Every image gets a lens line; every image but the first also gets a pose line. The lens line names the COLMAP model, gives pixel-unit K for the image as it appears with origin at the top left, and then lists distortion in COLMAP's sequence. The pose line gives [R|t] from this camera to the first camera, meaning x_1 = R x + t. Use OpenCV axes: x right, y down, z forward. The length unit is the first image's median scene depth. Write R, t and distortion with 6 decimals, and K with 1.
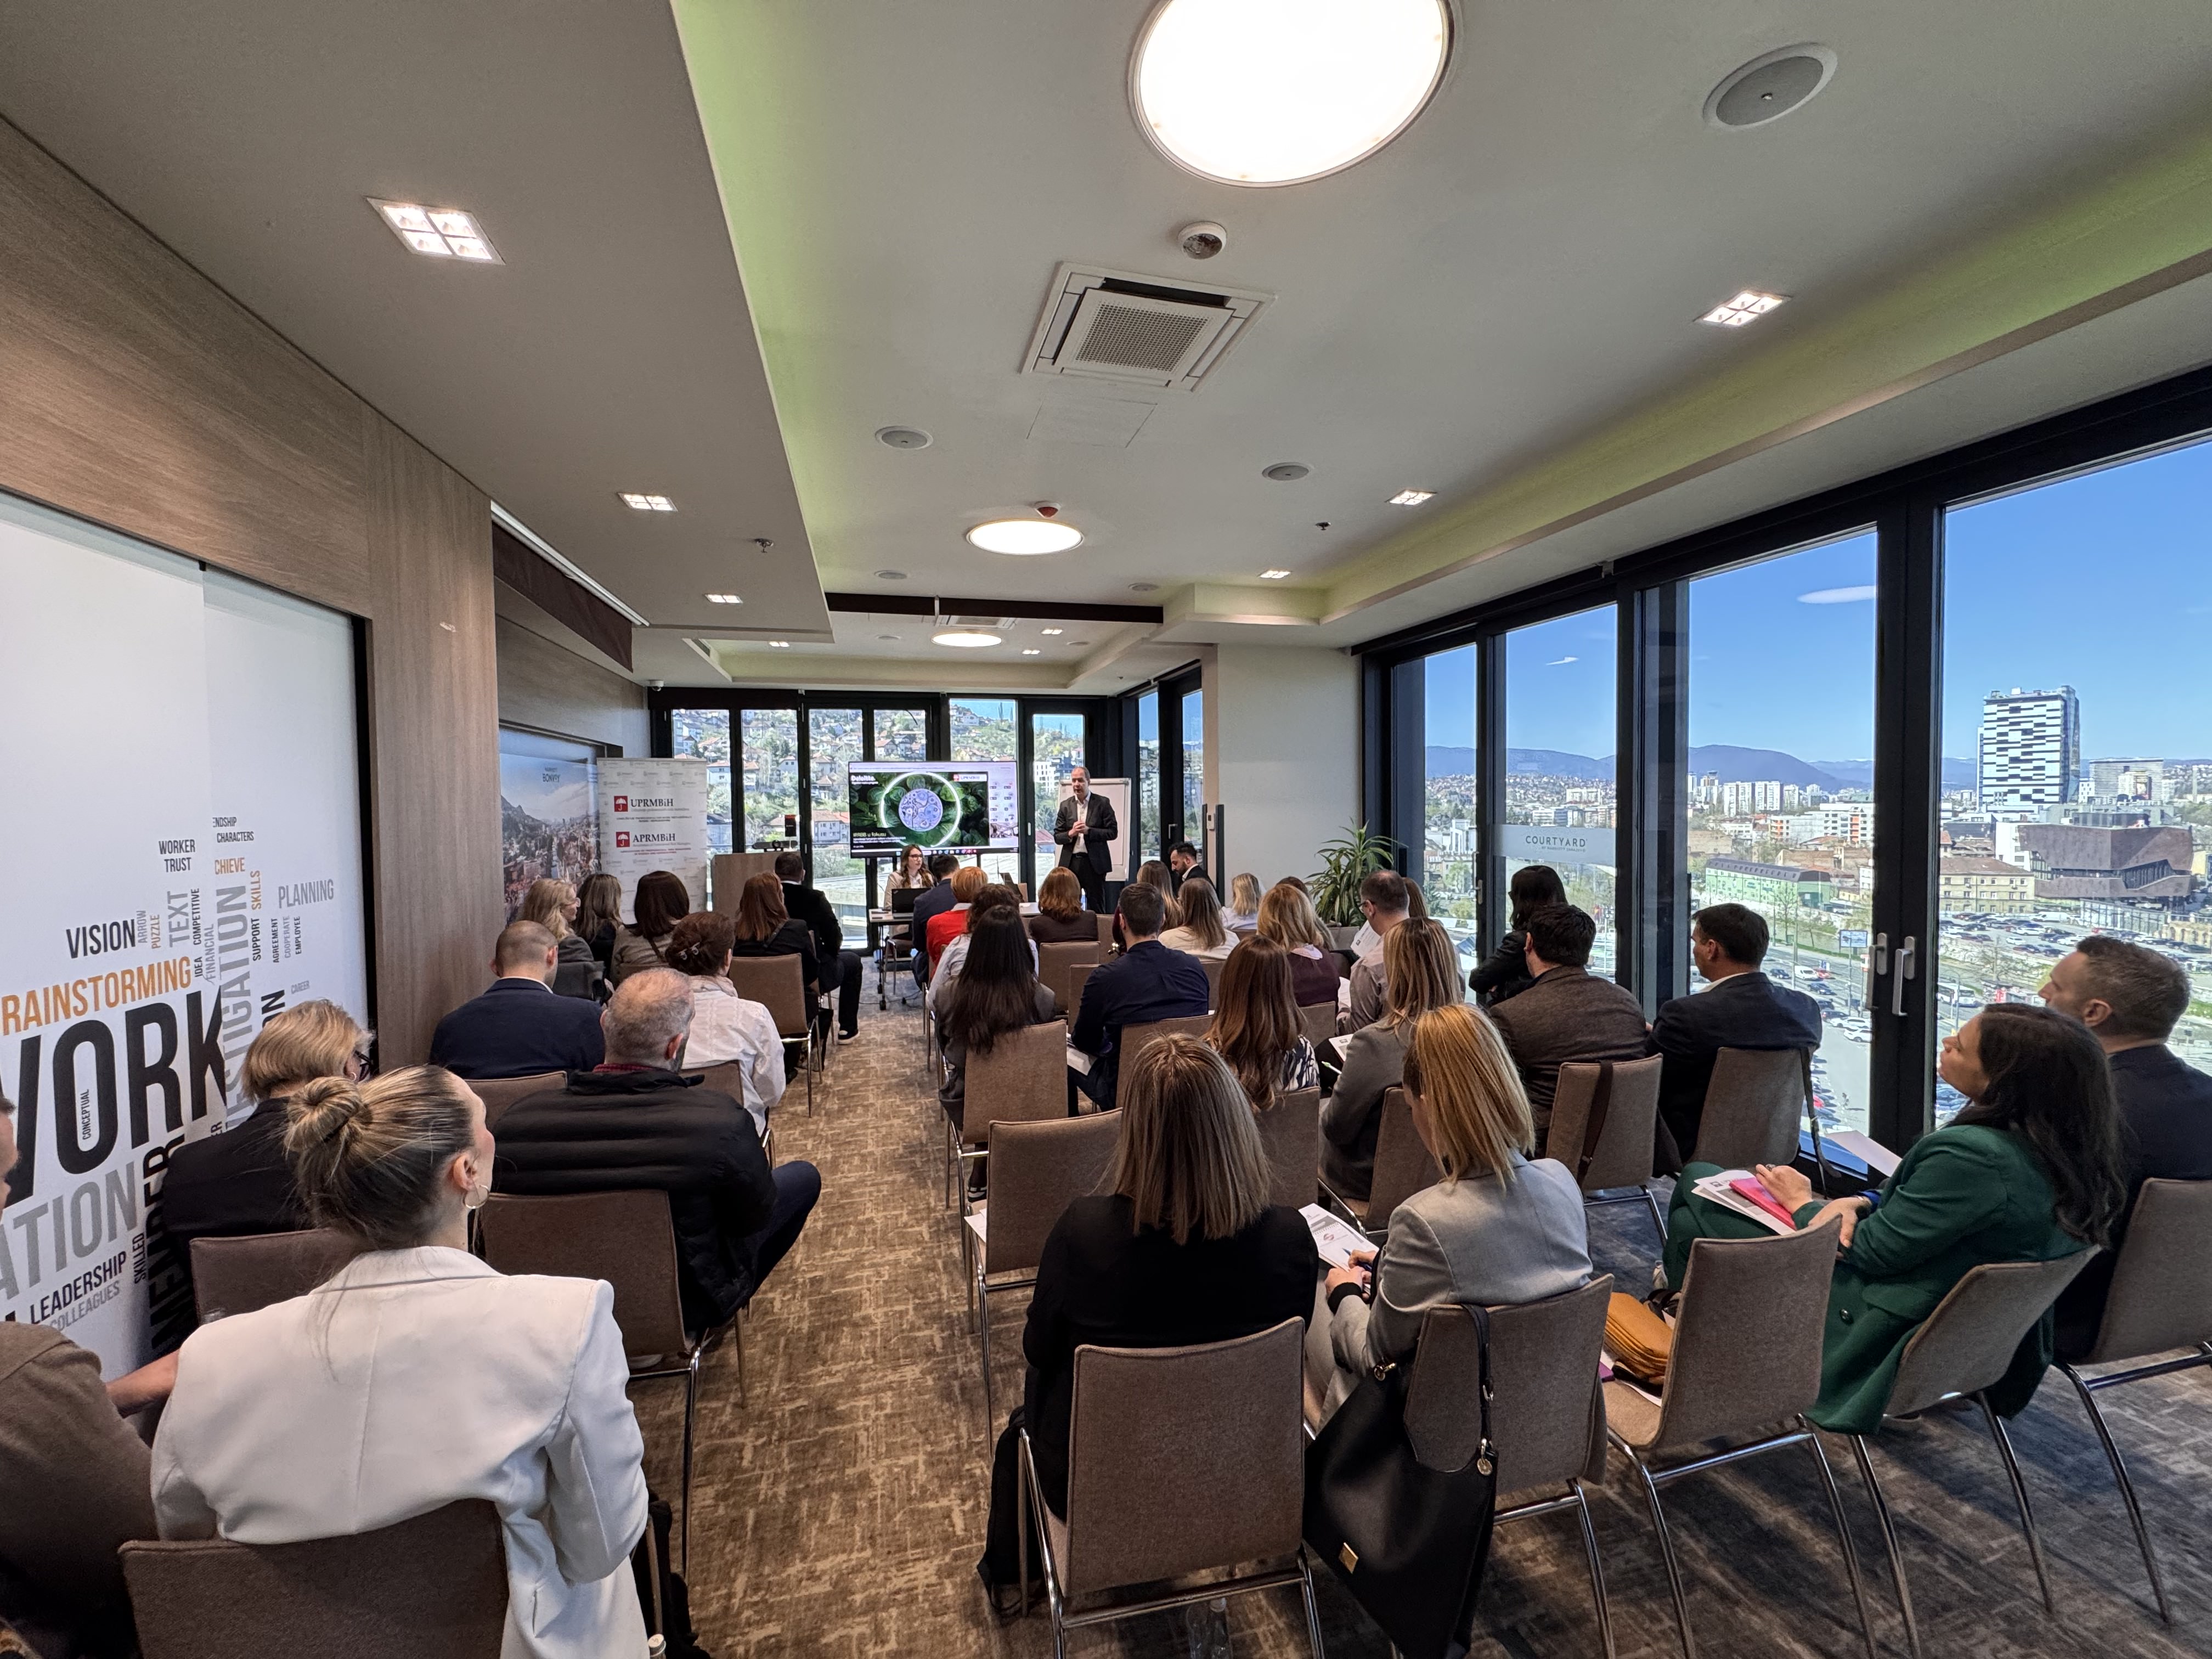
lens RADIAL K [[887.3, 0, 1103.2], [0, 887.3, 824.8], [0, 0, 1]] dist [-0.003965, -0.000703]
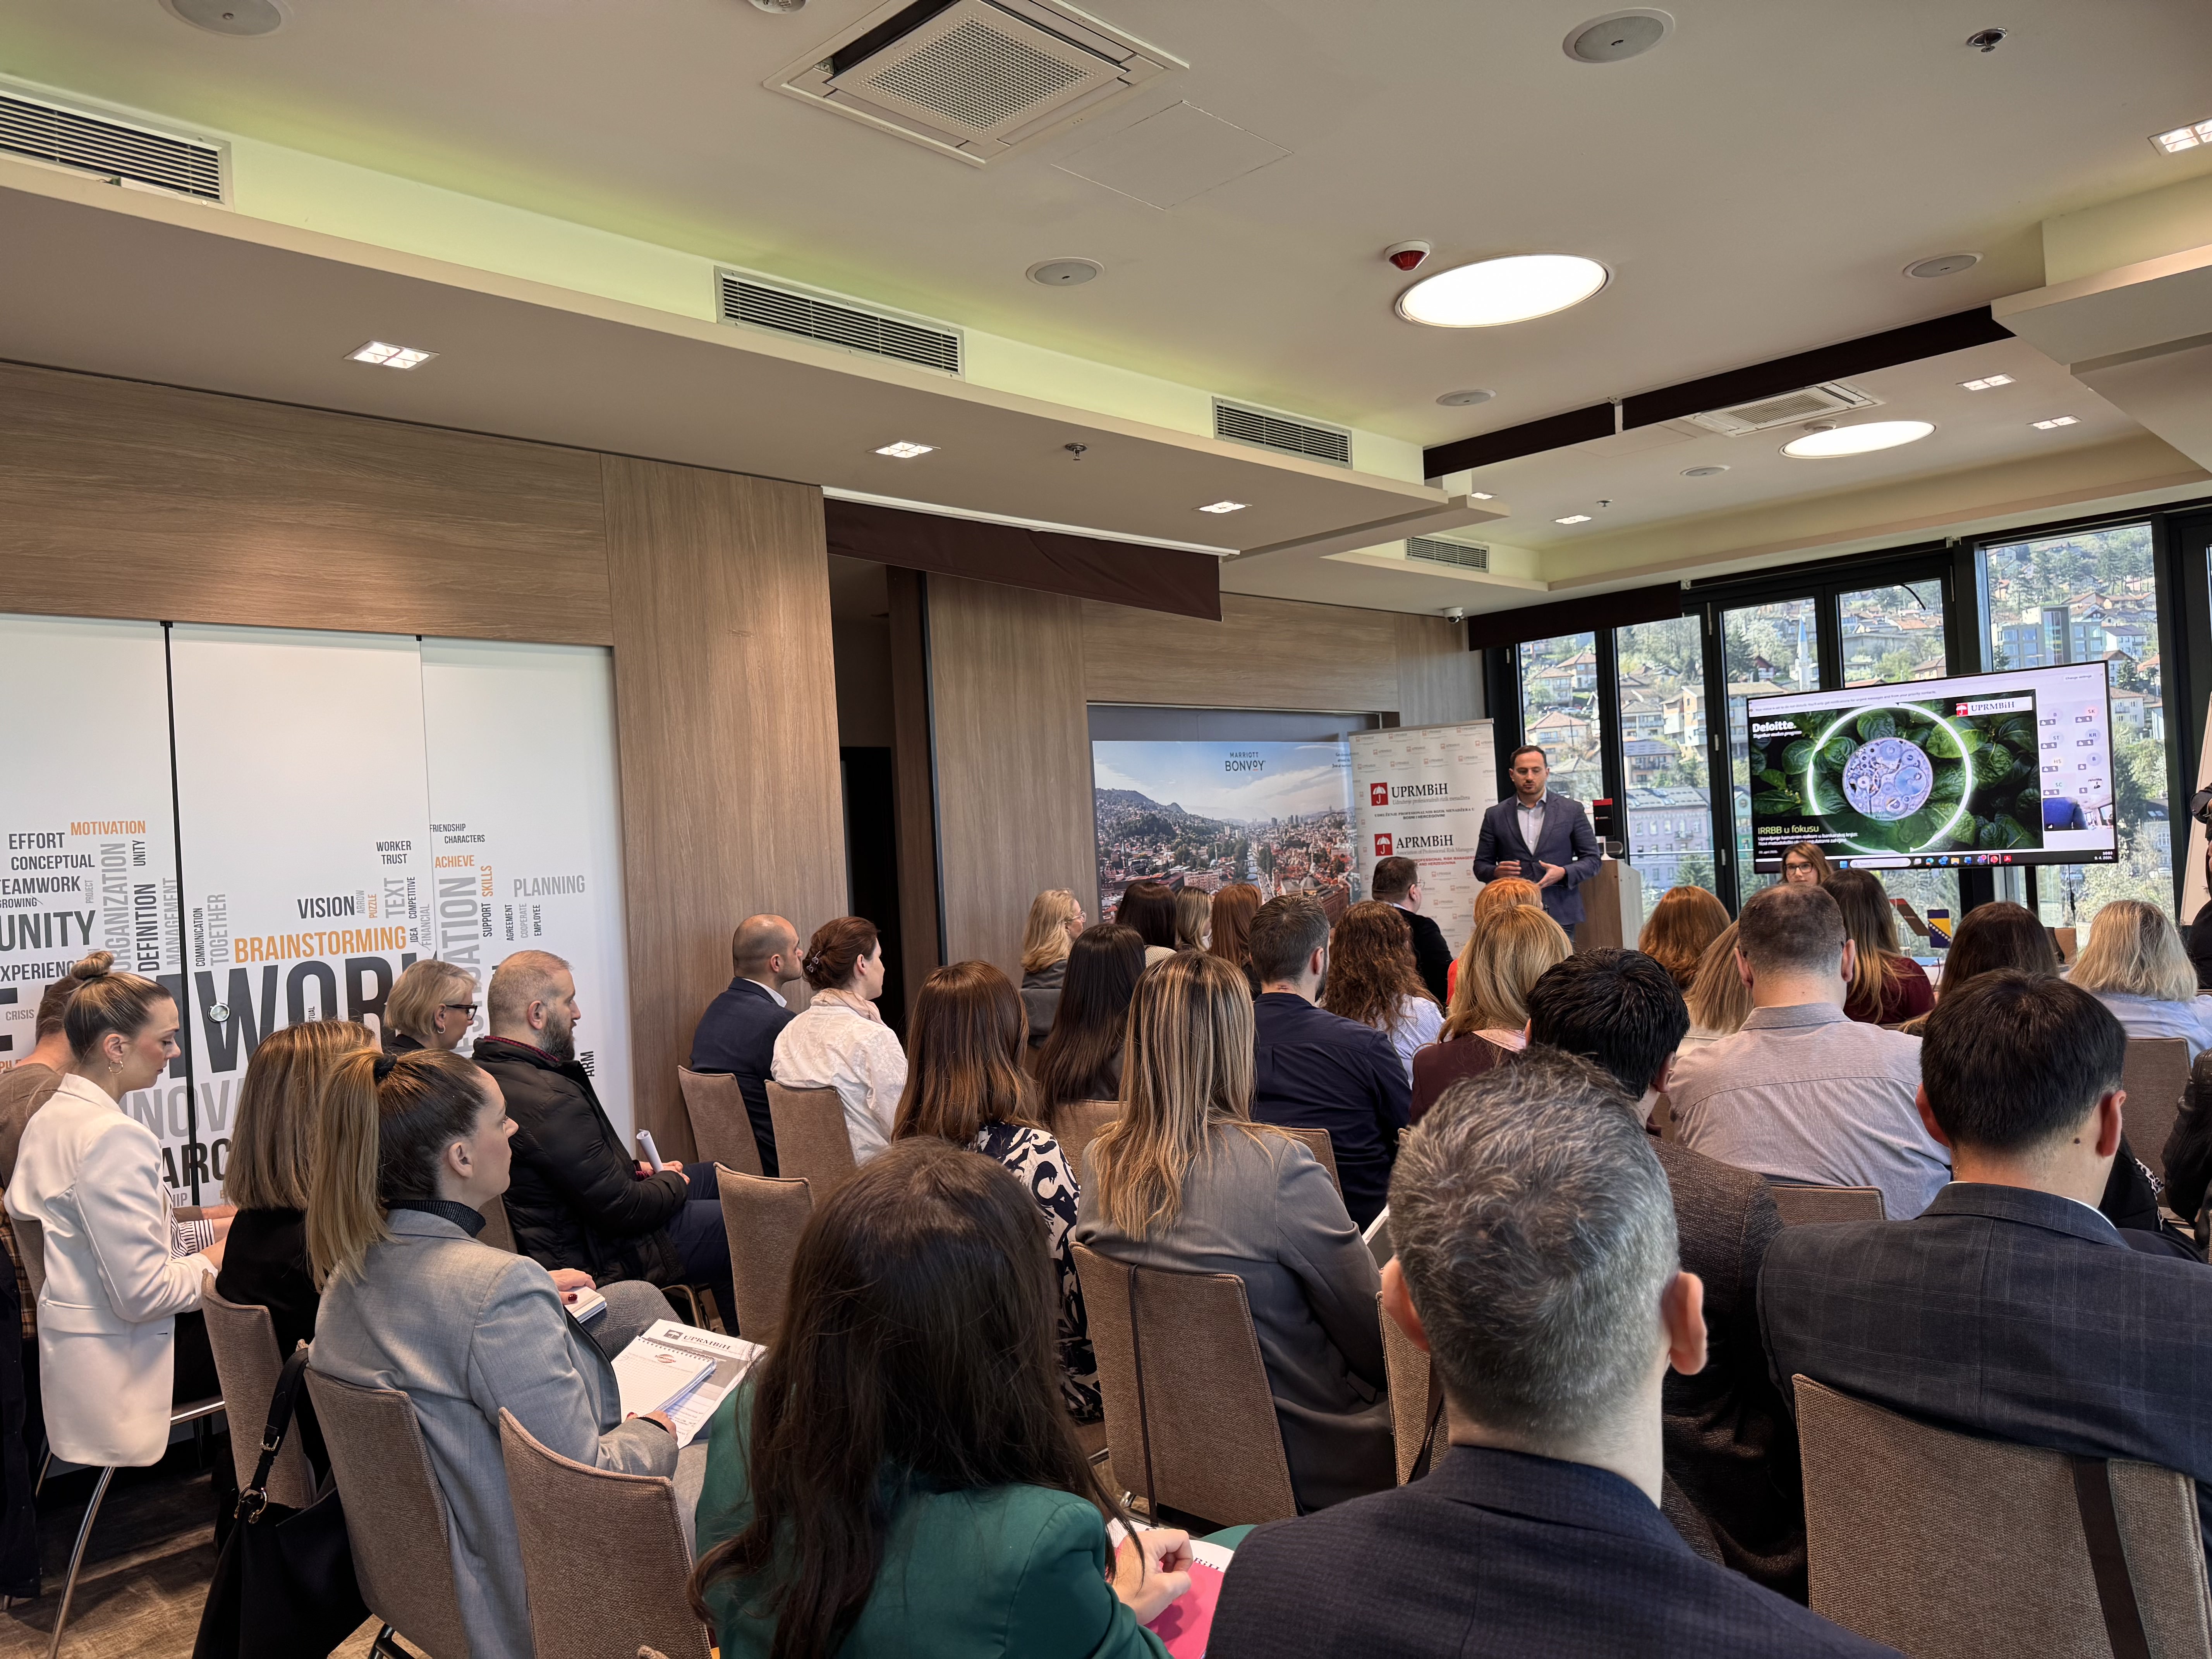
lens RADIAL K [[1567.8, 0, 1095.4], [0, 1567.8, 831.7], [0, 0, 1]] dist [0.029944, -0.014332]
pose [[0.512262, -0.023583, -0.858505, 0.669895], [0.026075, 0.999589, -0.011901, 0.024686], [0.858433, -0.016289, 0.512667, 0.277725]]
